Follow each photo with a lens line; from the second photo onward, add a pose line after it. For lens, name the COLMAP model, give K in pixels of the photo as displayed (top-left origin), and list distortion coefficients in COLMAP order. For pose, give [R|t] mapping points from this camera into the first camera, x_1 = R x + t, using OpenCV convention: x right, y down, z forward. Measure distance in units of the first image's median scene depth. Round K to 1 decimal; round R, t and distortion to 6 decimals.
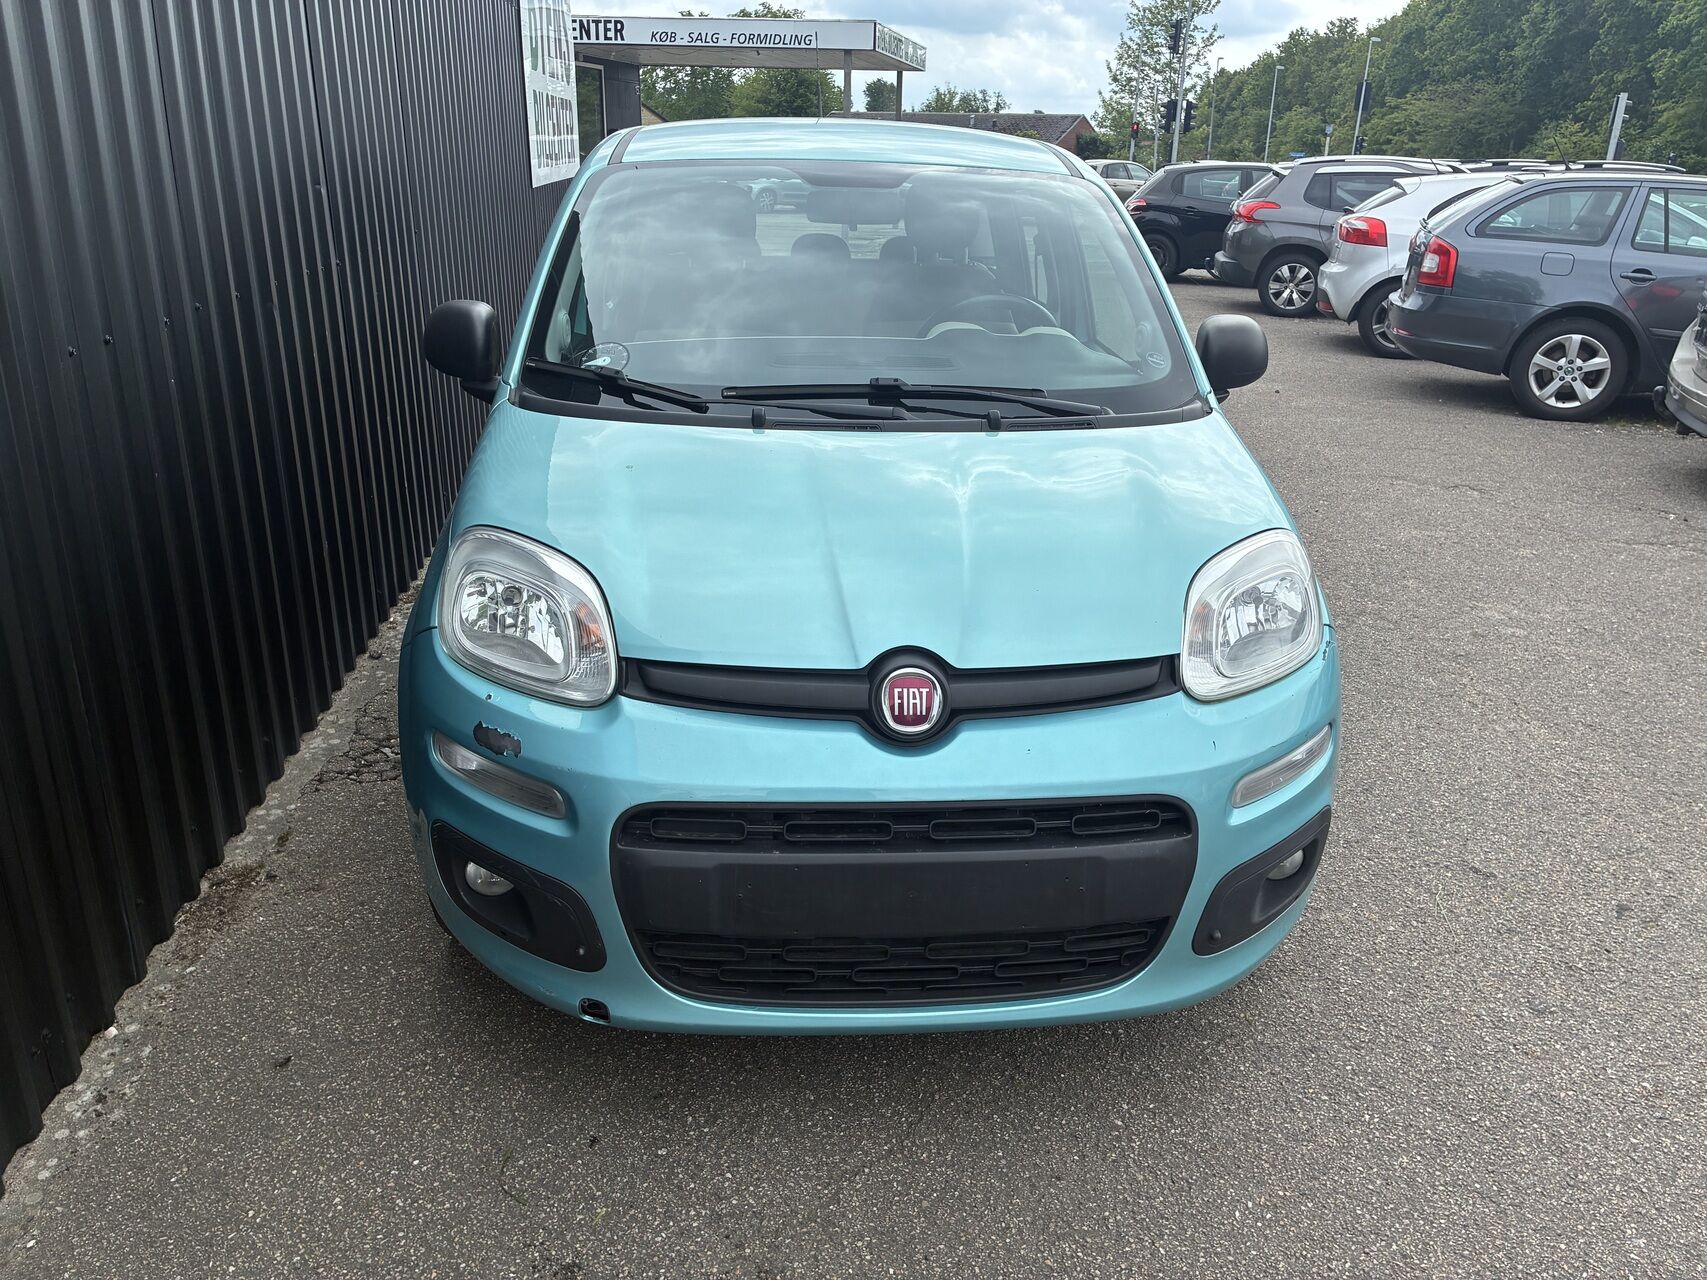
lens RADIAL K [[1289.0, 0, 865.5], [0, 1289.0, 613.3], [0, 0, 1]] dist [0.052942, -0.109468]
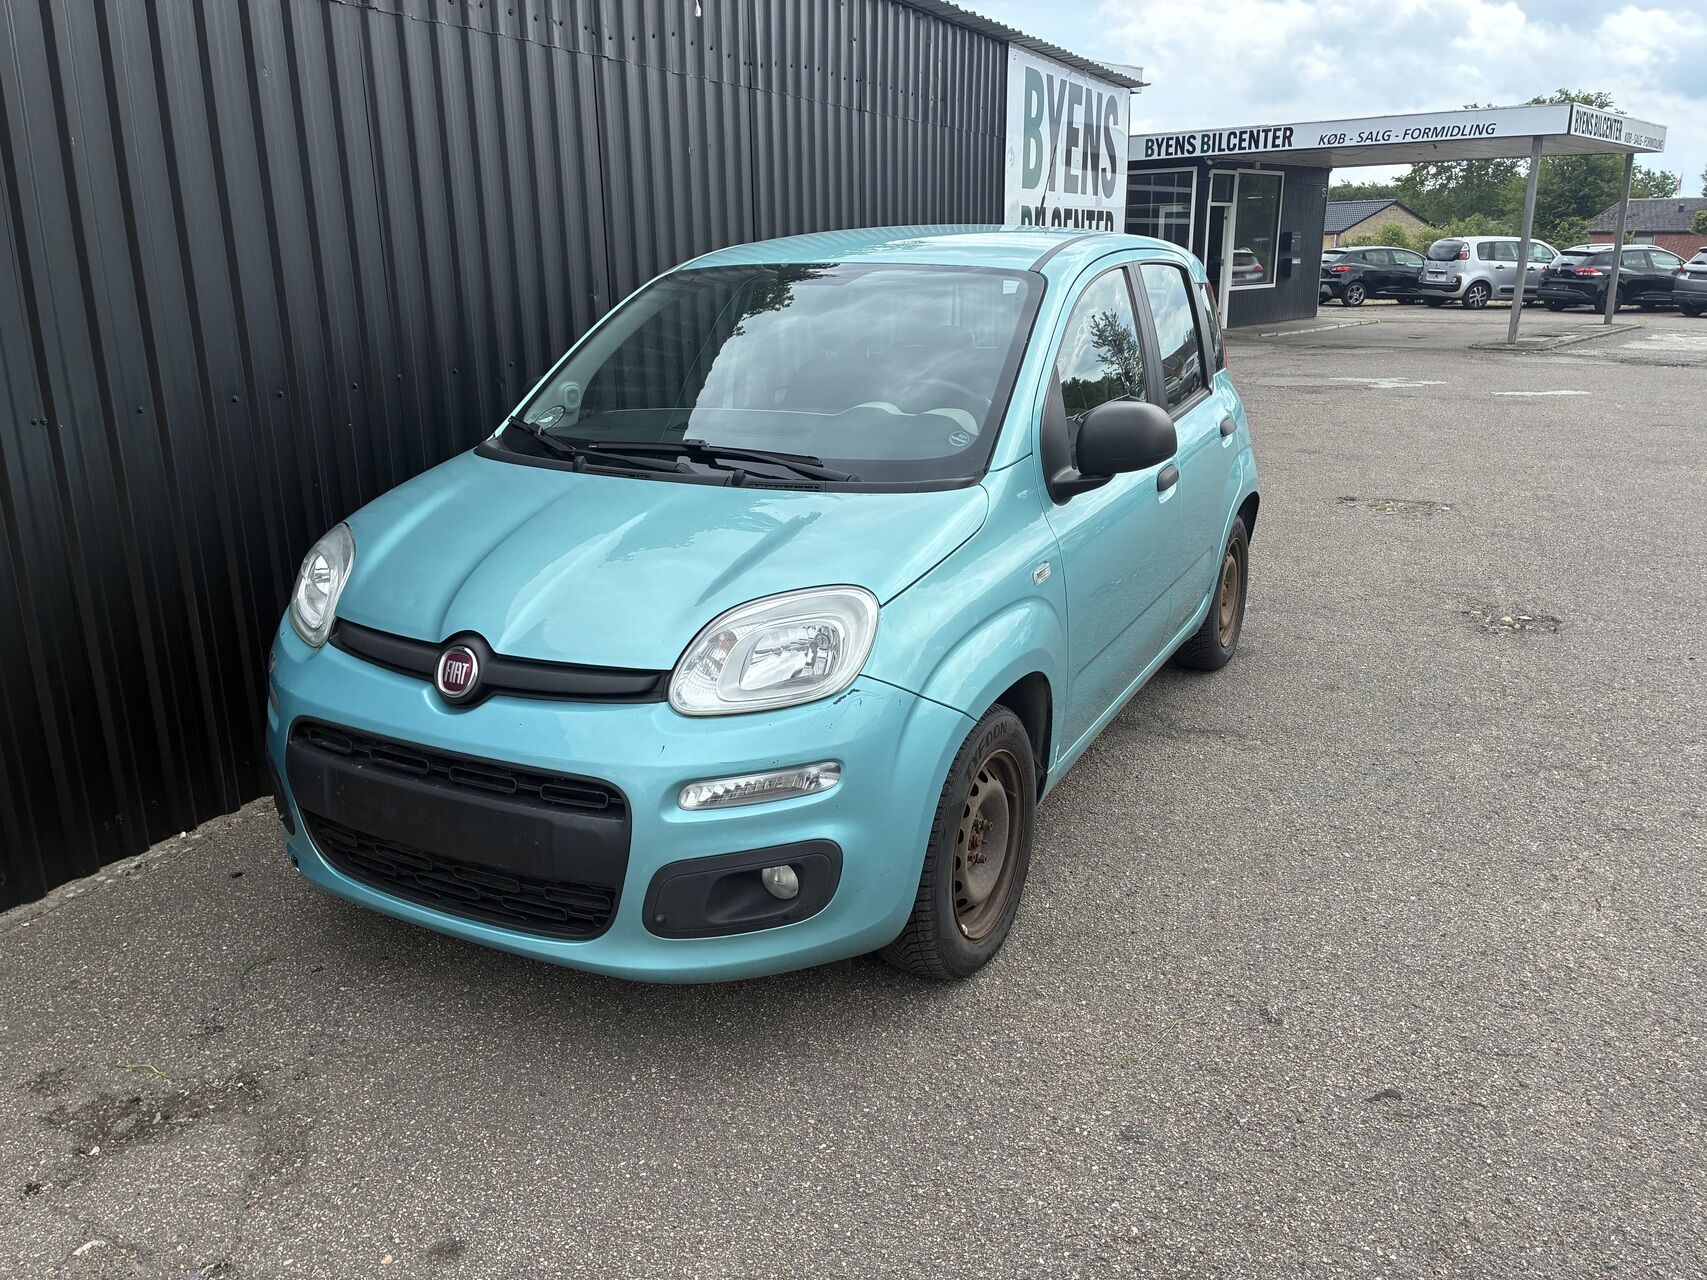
lens RADIAL K [[1279.2, 0, 849.1], [0, 1279.2, 598.6], [0, 0, 1]] dist [0.098754, -0.152602]
pose [[0.836227, 0.103214, -0.538582, 0.107016], [-0.148855, 0.987976, -0.041784, -0.001033], [0.527794, 0.115112, 0.841536, 0.009978]]
